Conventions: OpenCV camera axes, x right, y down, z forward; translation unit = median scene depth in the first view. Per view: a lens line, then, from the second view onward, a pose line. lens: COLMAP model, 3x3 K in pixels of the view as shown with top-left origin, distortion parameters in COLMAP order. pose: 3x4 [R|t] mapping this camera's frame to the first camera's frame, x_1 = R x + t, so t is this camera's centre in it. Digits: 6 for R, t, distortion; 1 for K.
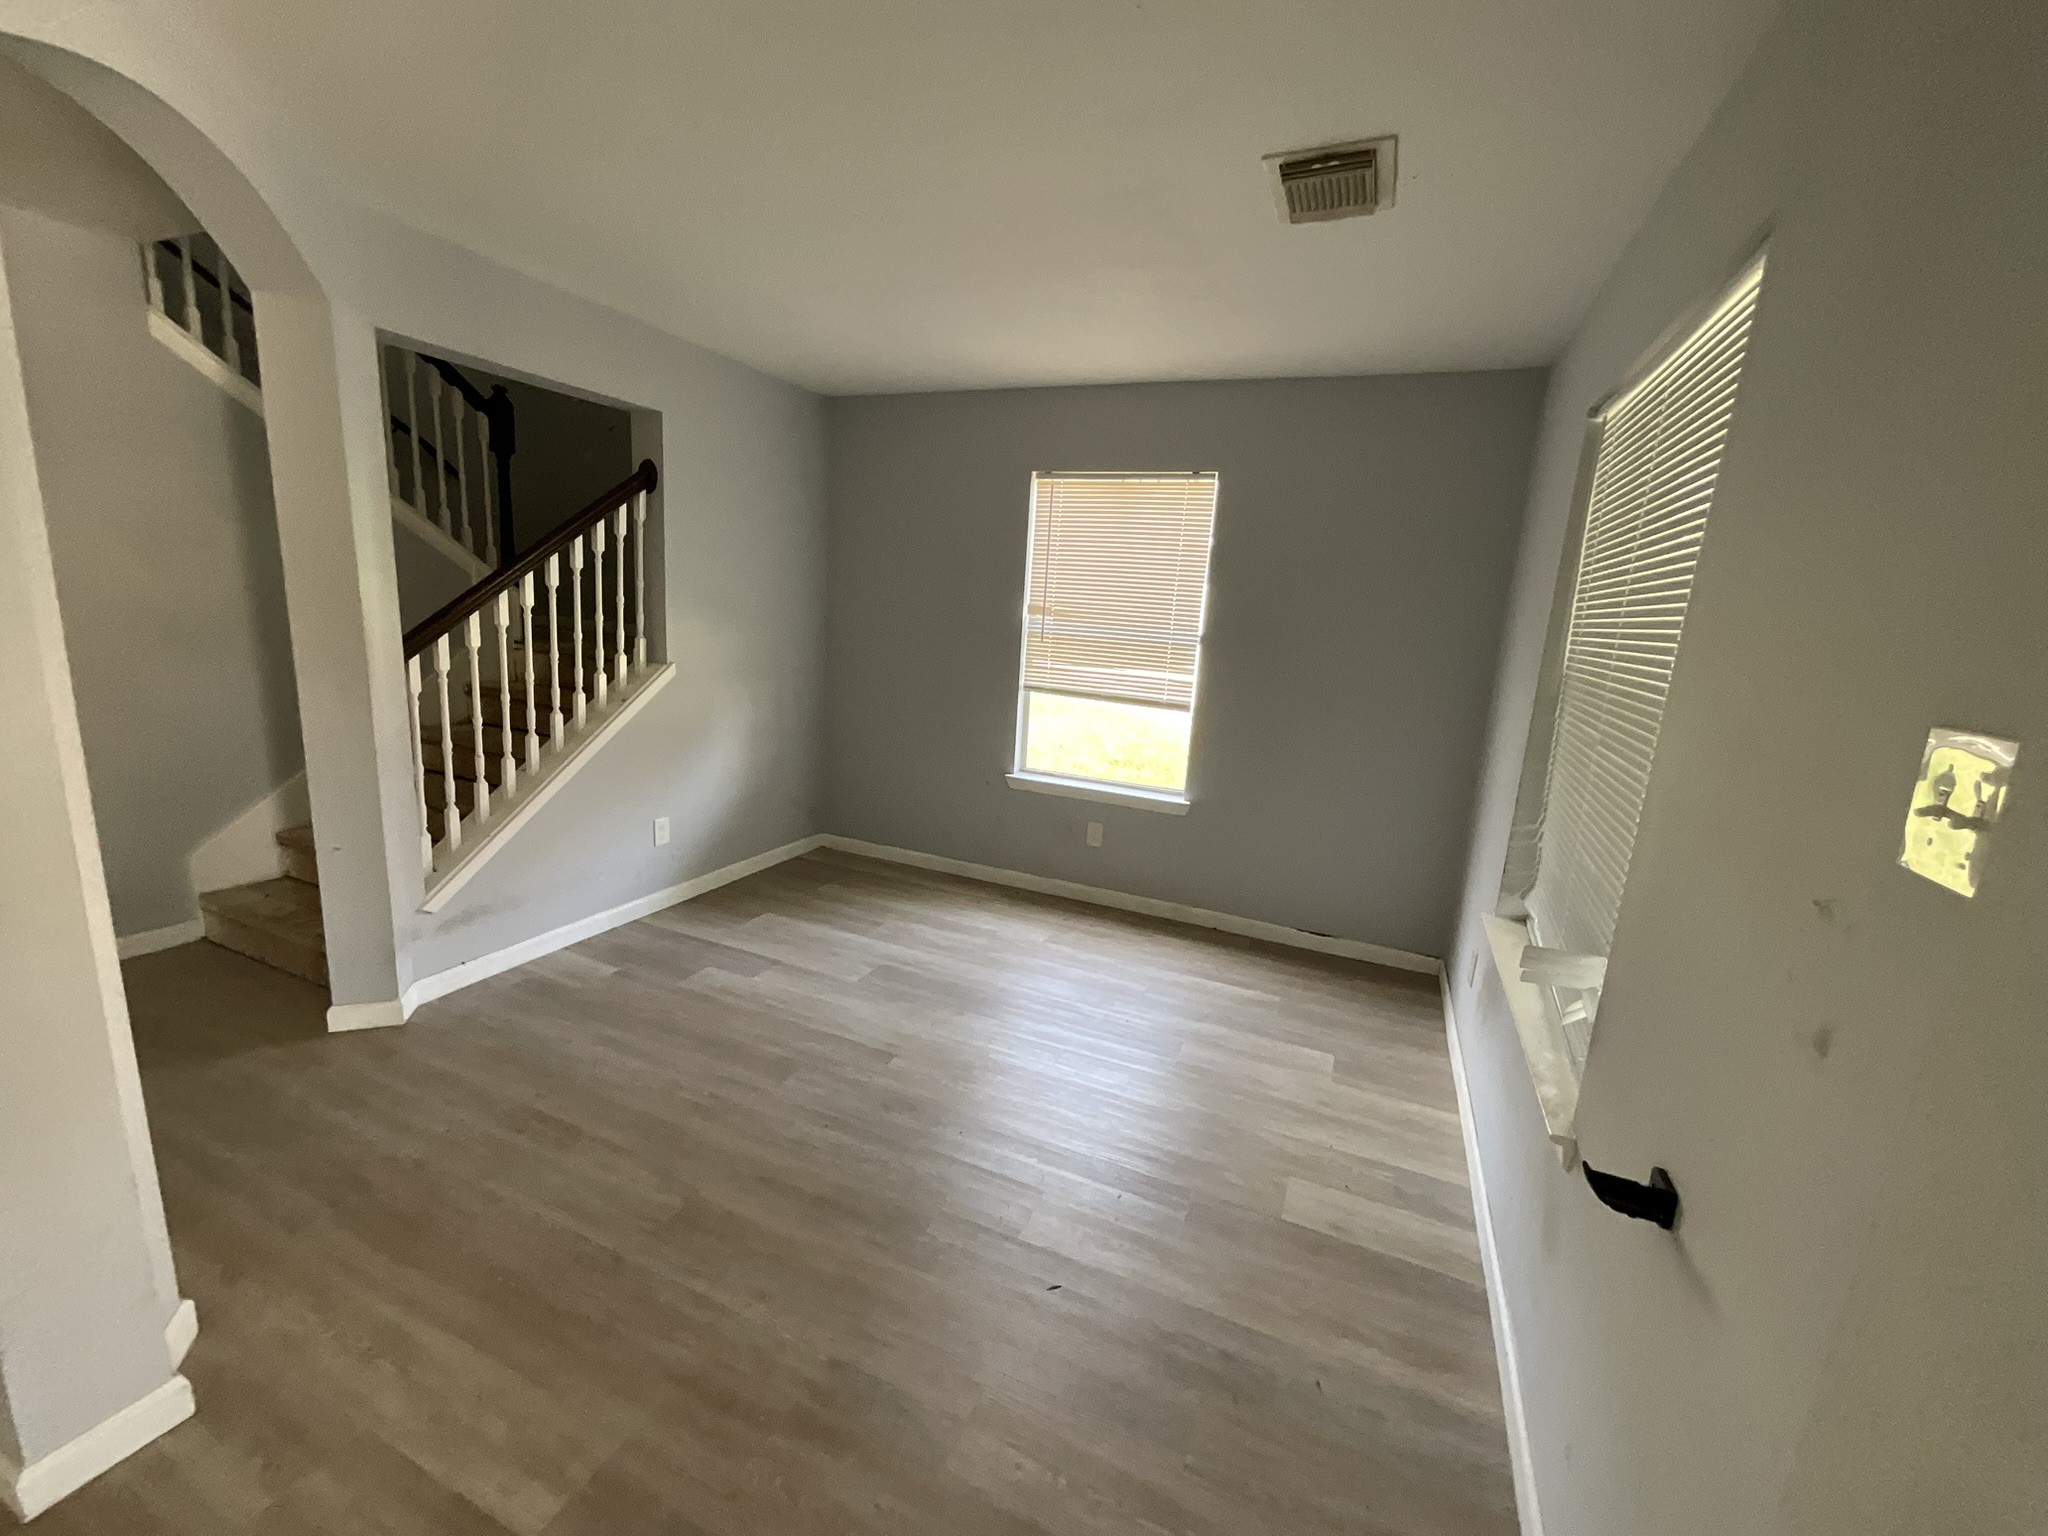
lens RADIAL K [[815.5, 0, 1021.8], [0, 815.5, 764.8], [0, 0, 1]] dist [0.000861, -0.000391]
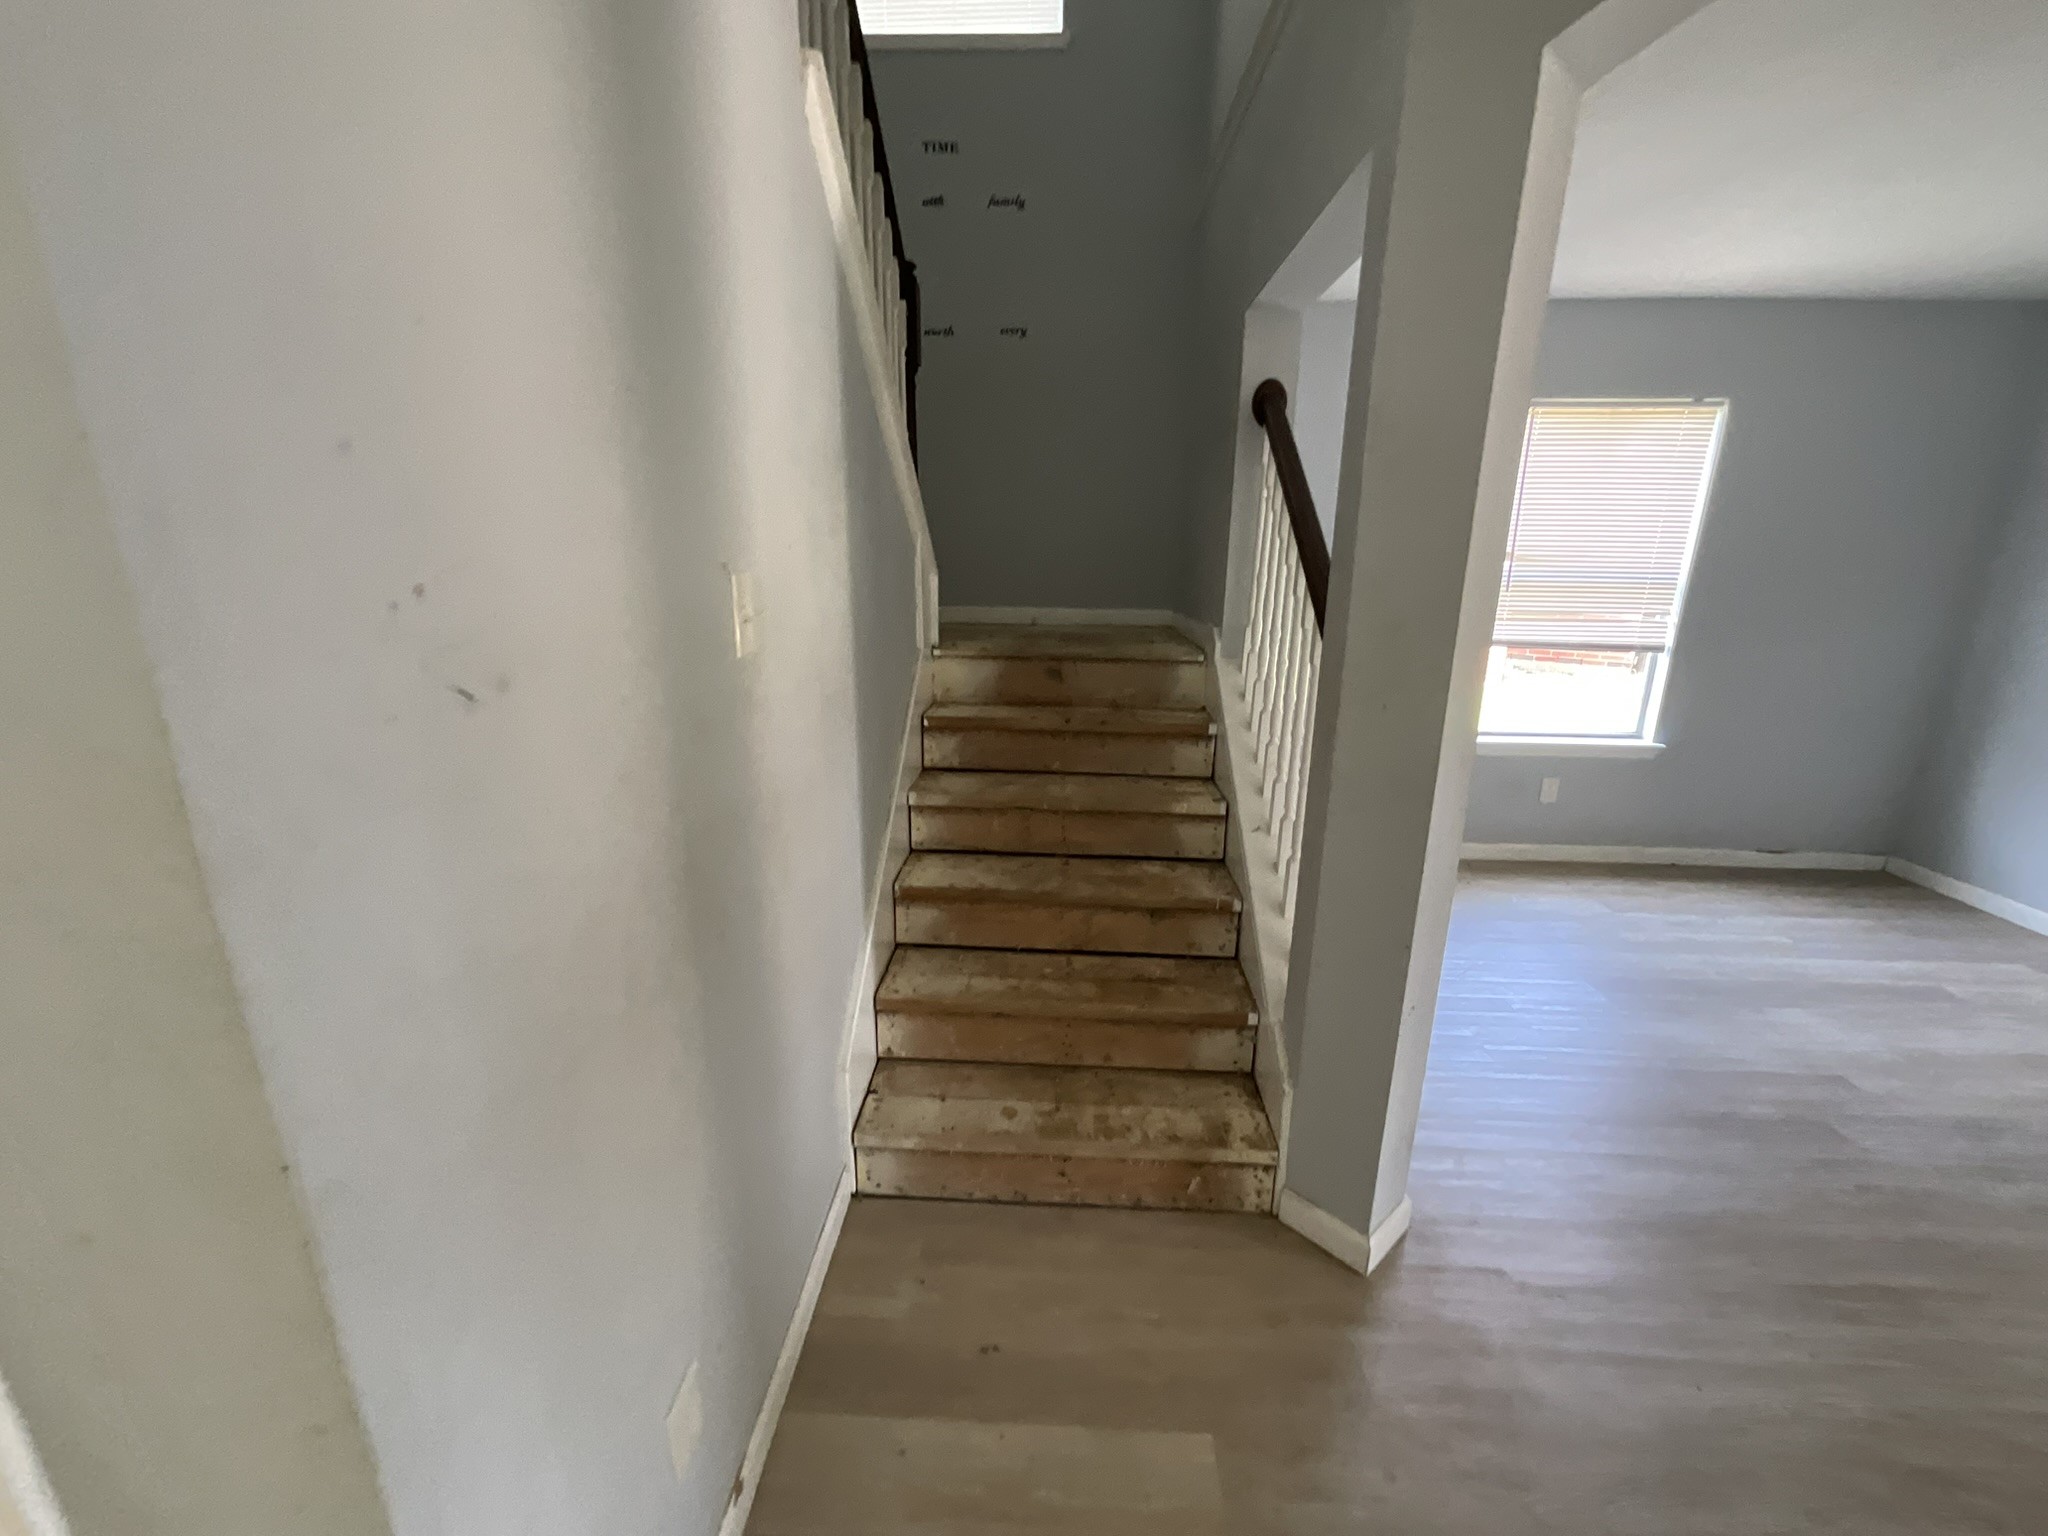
lens RADIAL K [[815.5, 0, 1026.5], [0, 815.5, 769.1], [0, 0, 1]] dist [0.000861, -0.000391]
pose [[0.925968, -0.141889, 0.349929, -0.917613], [0.110863, 0.988030, 0.107266, -0.124797], [-0.360961, -0.060530, 0.930615, 0.379663]]
